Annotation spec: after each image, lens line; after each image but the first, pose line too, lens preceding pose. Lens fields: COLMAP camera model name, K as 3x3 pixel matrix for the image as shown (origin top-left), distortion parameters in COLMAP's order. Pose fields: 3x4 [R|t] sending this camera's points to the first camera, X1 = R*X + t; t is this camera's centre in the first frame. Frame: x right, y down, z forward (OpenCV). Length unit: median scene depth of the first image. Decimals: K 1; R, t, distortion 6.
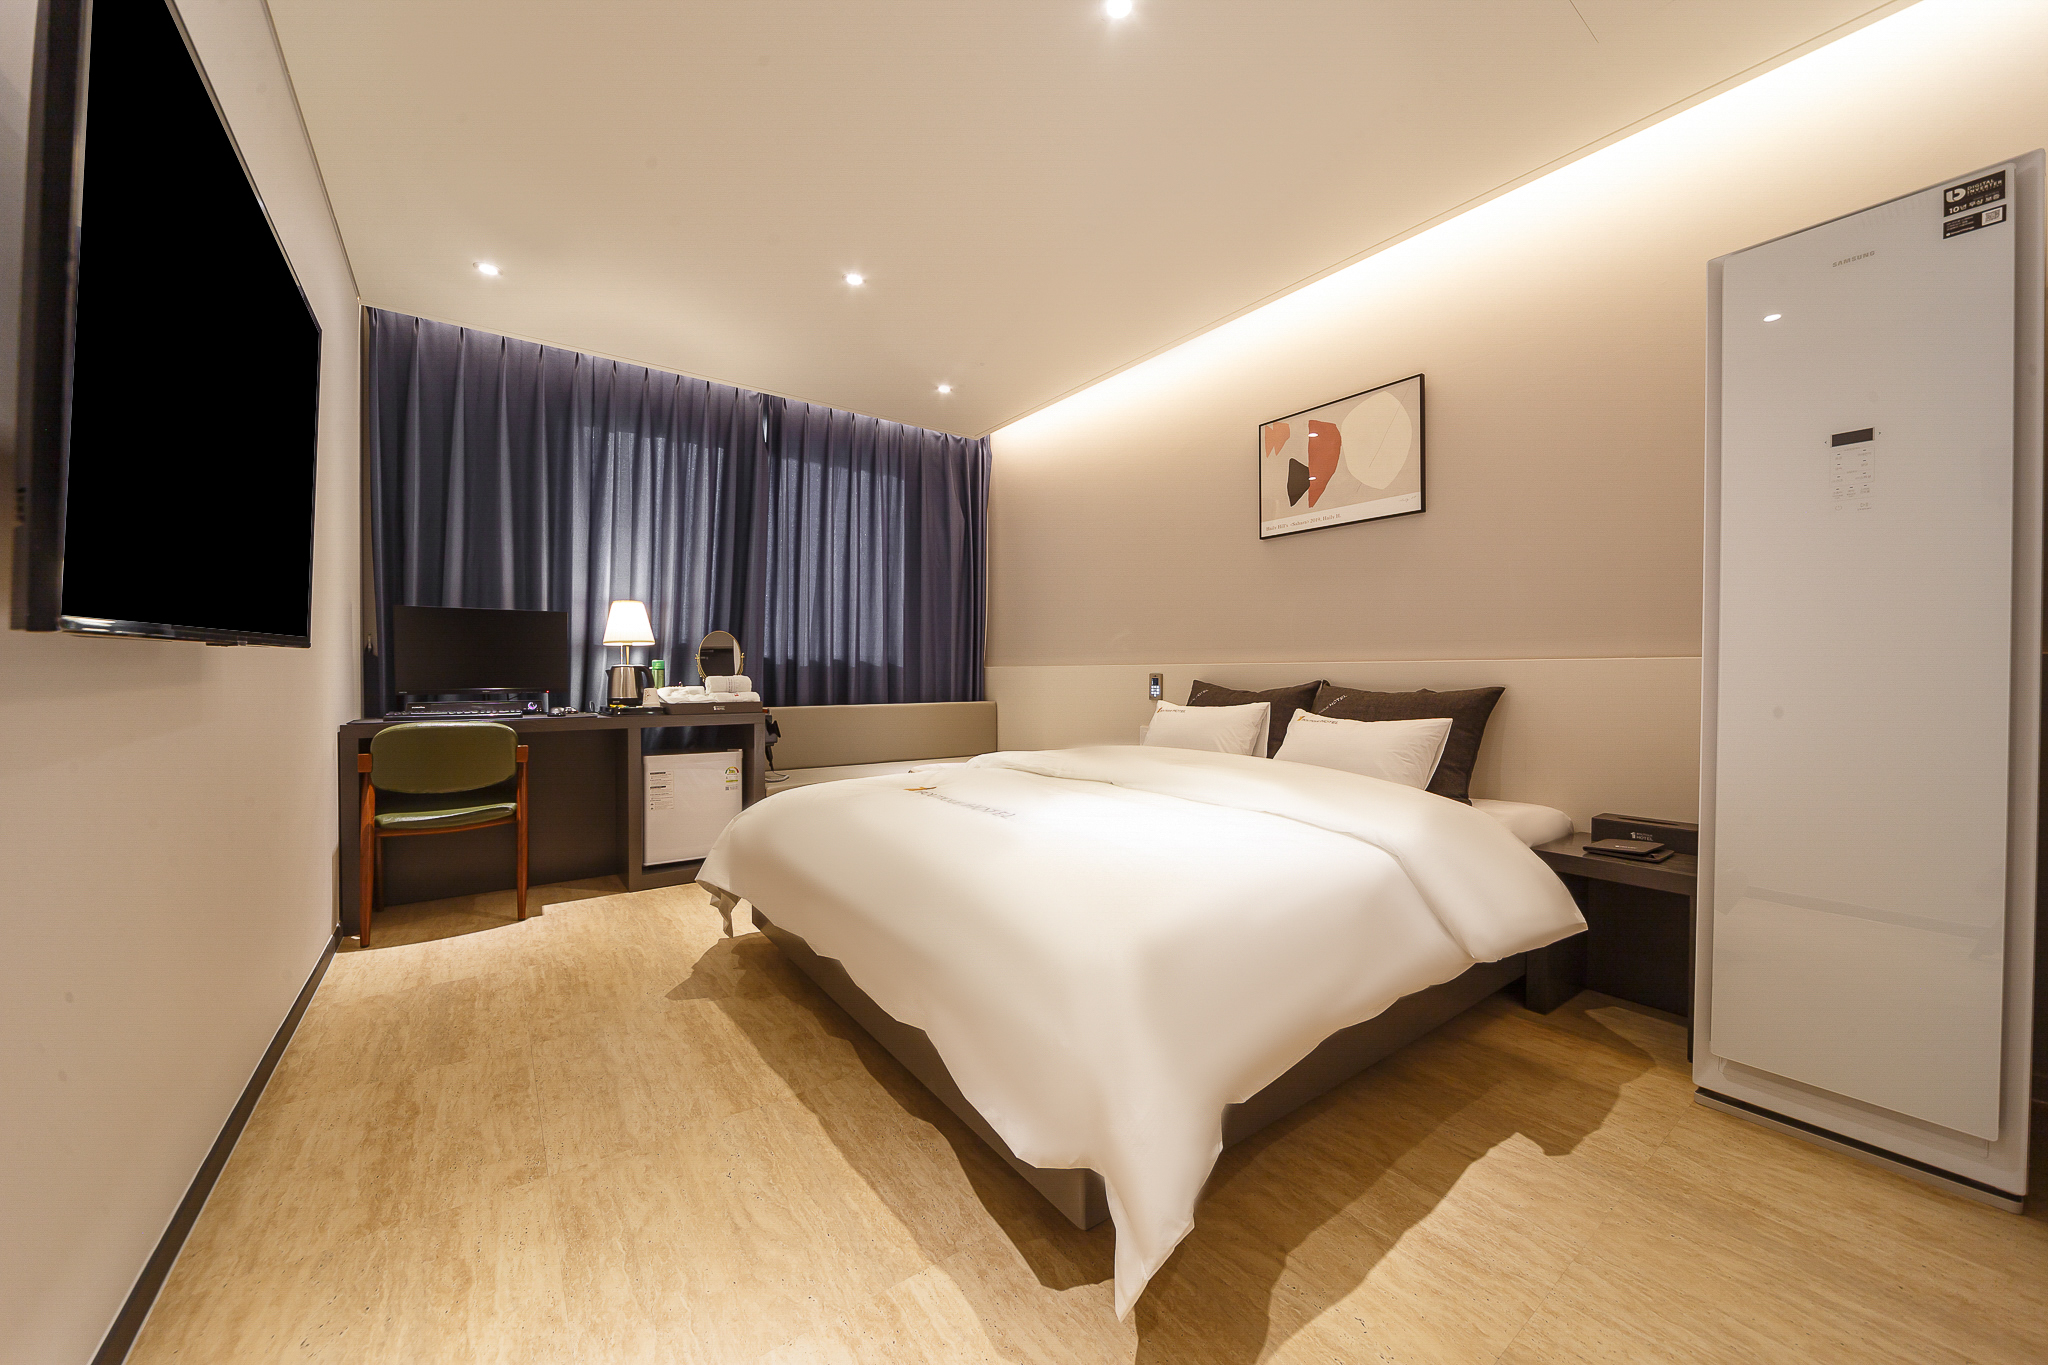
lens RADIAL K [[727.0, 0, 1032.8], [0, 727.0, 680.0], [0, 0, 1]] dist [-0.009394, 0.000929]
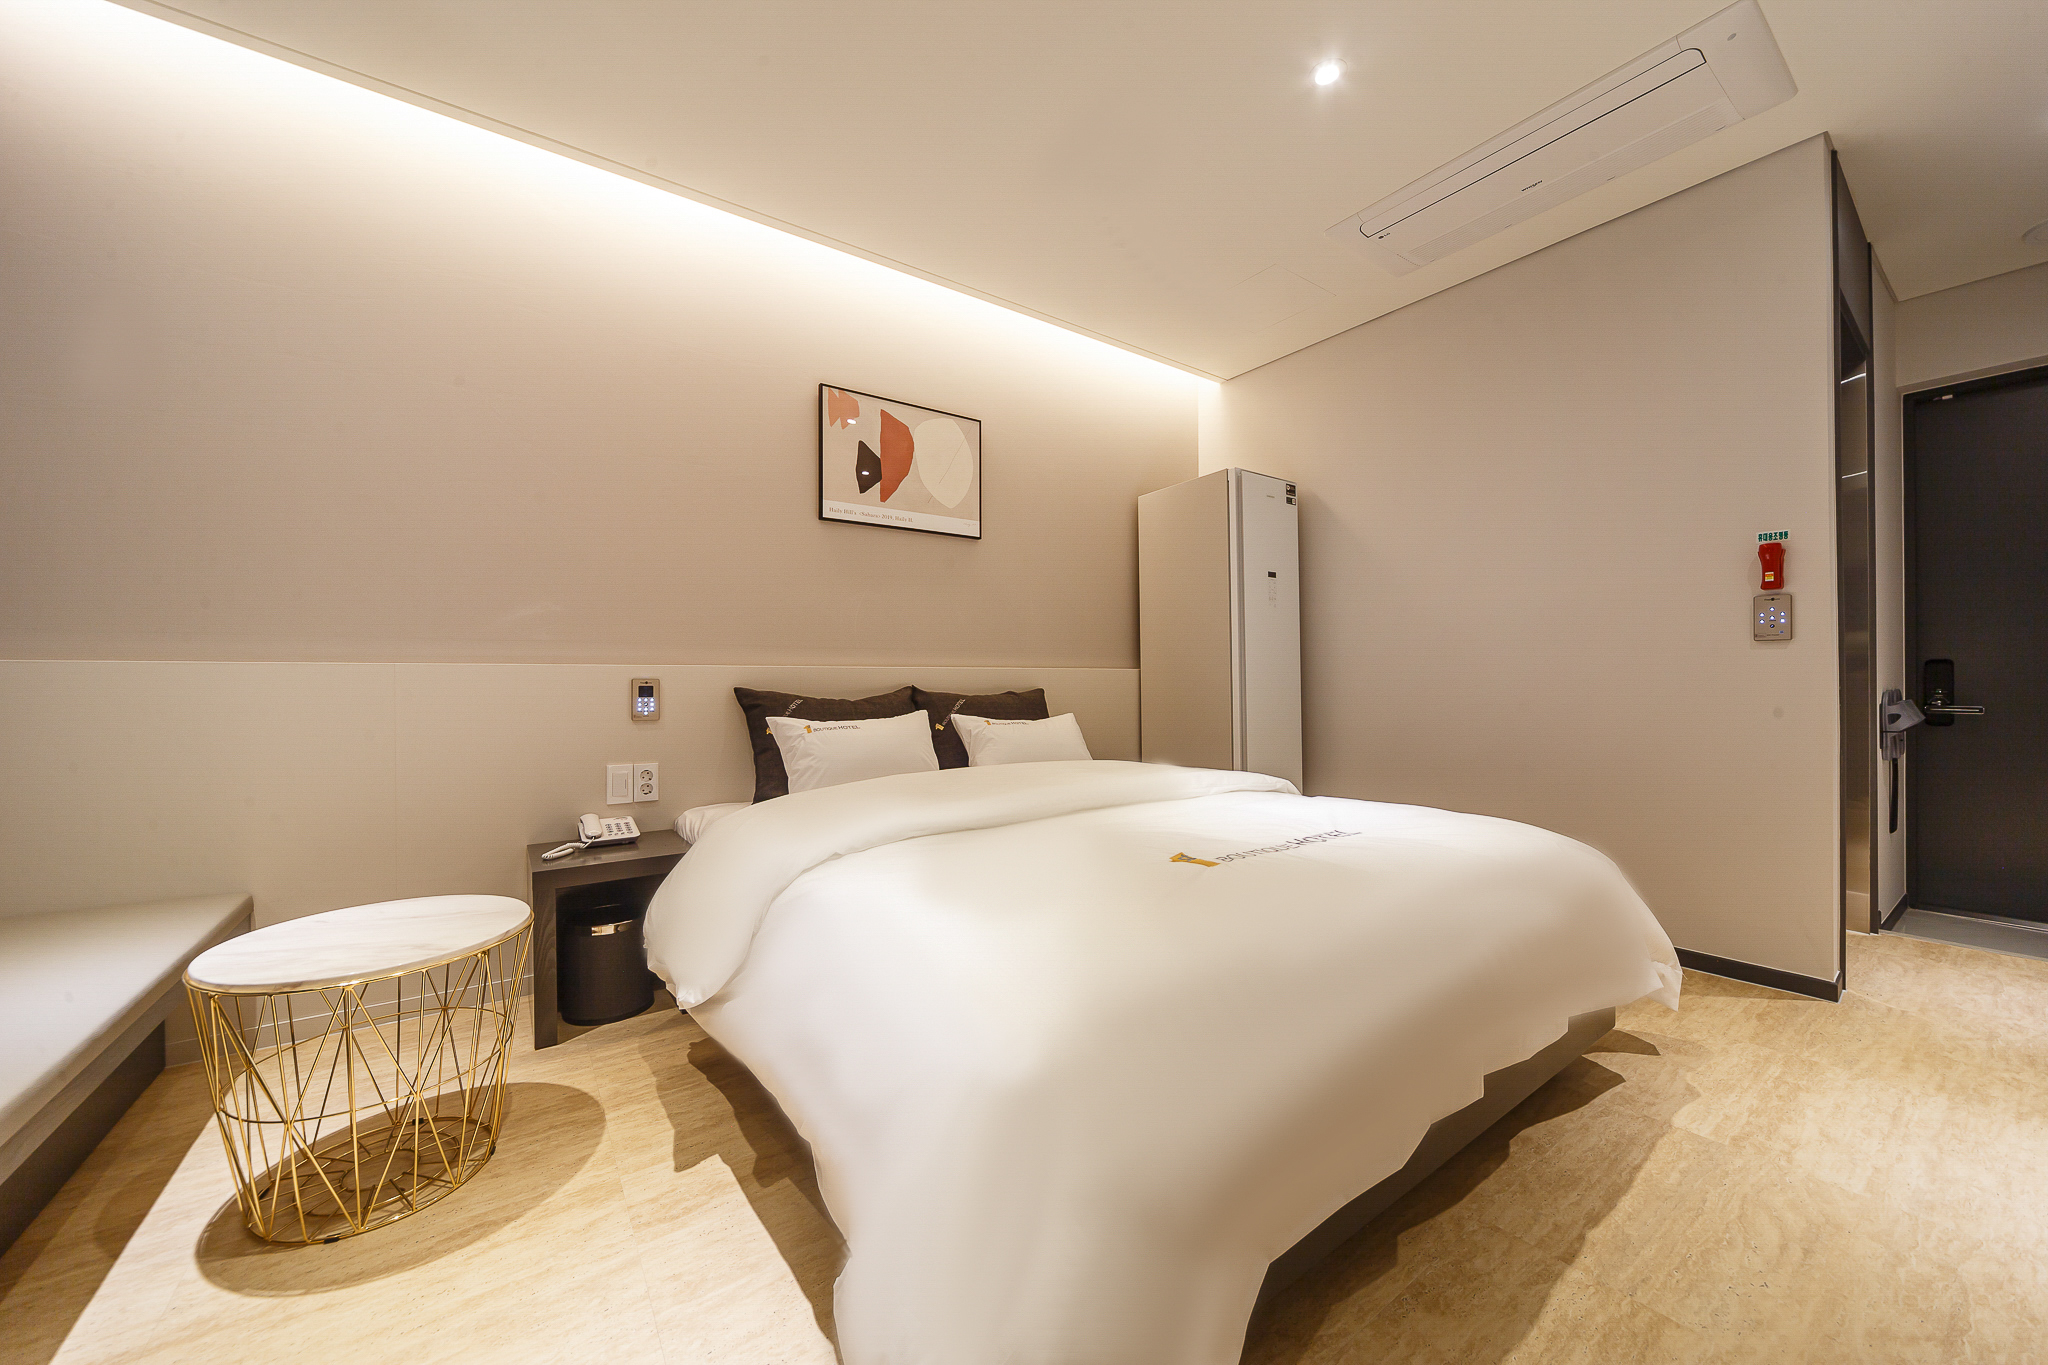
lens RADIAL K [[727.0, 0, 1018.9], [0, 727.0, 680.3], [0, 0, 1]] dist [-0.009394, 0.000929]
pose [[0.039094, -0.002936, 0.999231, -0.552997], [0.009927, 0.999947, 0.002550, -0.007075], [-0.999186, 0.009819, 0.039121, 0.789299]]
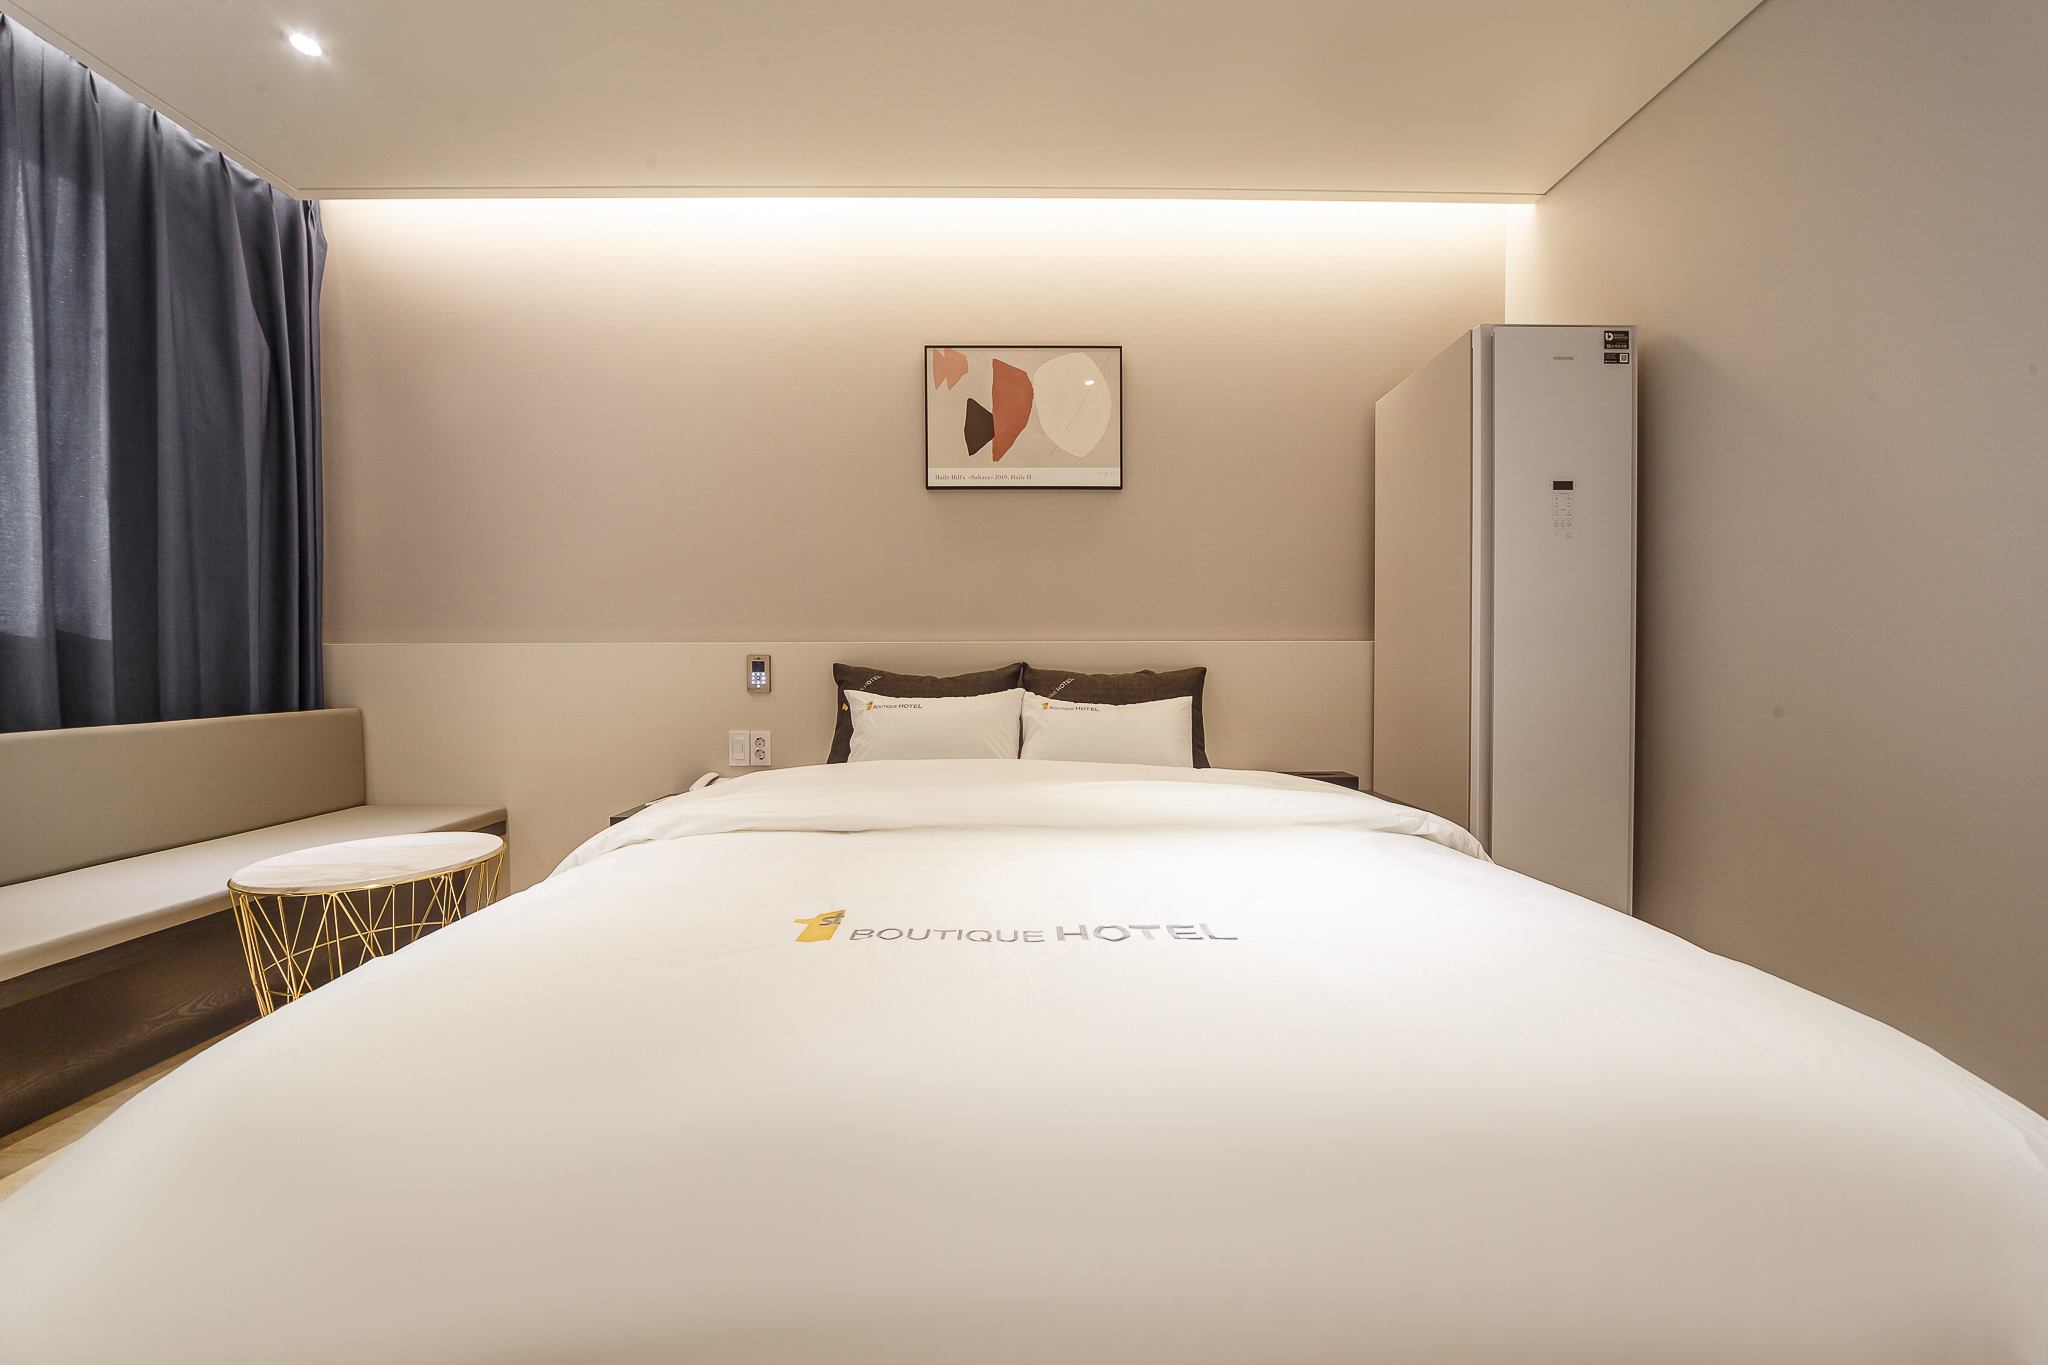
lens RADIAL K [[727.0, 0, 1016.0], [0, 727.0, 673.6], [0, 0, 1]] dist [-0.009394, 0.000929]
pose [[0.600023, -0.021747, 0.799687, -0.297888], [0.009151, 0.999752, 0.020321, -0.003175], [-0.799931, -0.004875, 0.600073, 0.461941]]
